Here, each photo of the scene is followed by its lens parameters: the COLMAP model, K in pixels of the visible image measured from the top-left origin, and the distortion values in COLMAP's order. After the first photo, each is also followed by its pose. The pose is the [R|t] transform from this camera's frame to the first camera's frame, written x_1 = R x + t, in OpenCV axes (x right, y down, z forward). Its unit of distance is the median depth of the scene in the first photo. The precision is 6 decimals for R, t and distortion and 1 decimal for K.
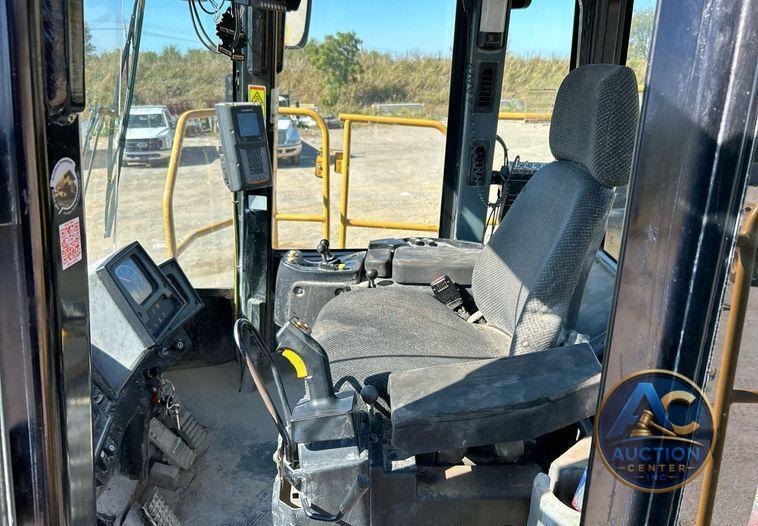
lens RADIAL K [[568.8, 0, 379.0], [0, 568.8, 291.1], [0, 0, 1]] dist [0.038324, -0.052734]
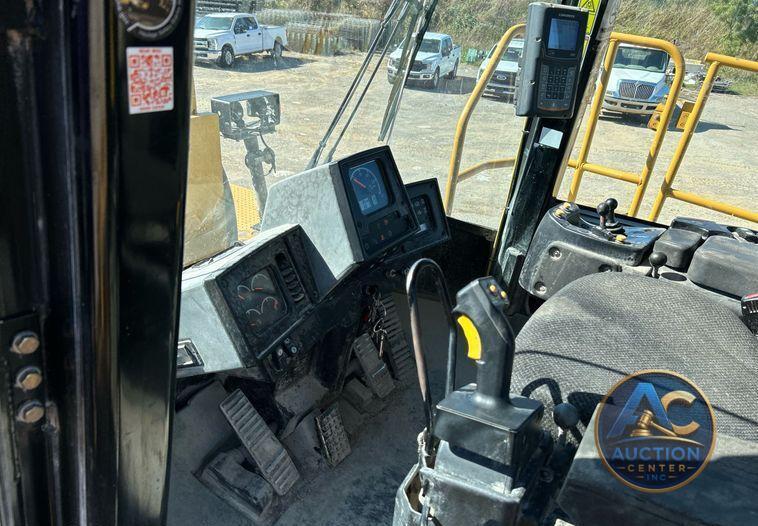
lens RADIAL K [[568.8, 0, 379.3], [0, 568.8, 292.5], [0, 0, 1]] dist [0.038324, -0.052734]
pose [[0.824766, 0.322584, -0.464436, 0.046785], [-0.278142, 0.946524, 0.163491, -0.009767], [0.492339, -0.005663, 0.870385, 0.172843]]
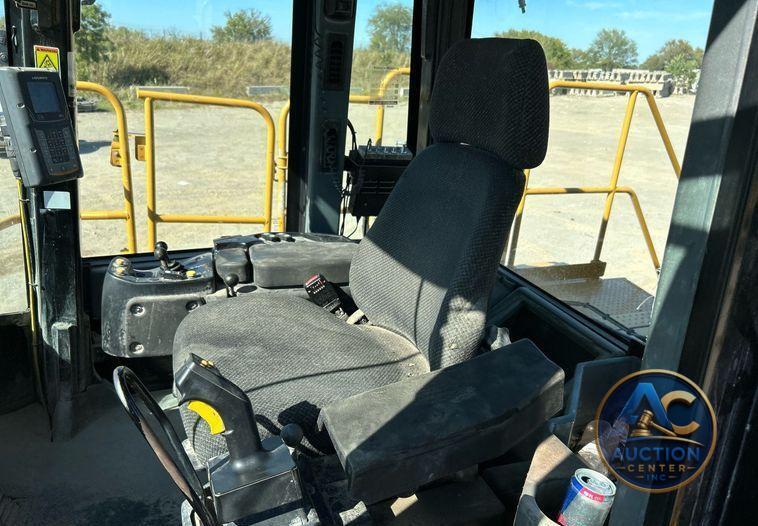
lens RADIAL K [[568.8, 0, 376.8], [0, 568.8, 295.1], [0, 0, 1]] dist [0.038324, -0.052734]
pose [[0.930465, -0.099028, 0.352745, -0.109641], [0.088907, 0.995031, 0.044823, -0.026004], [-0.355431, -0.010344, 0.934645, 0.132815]]
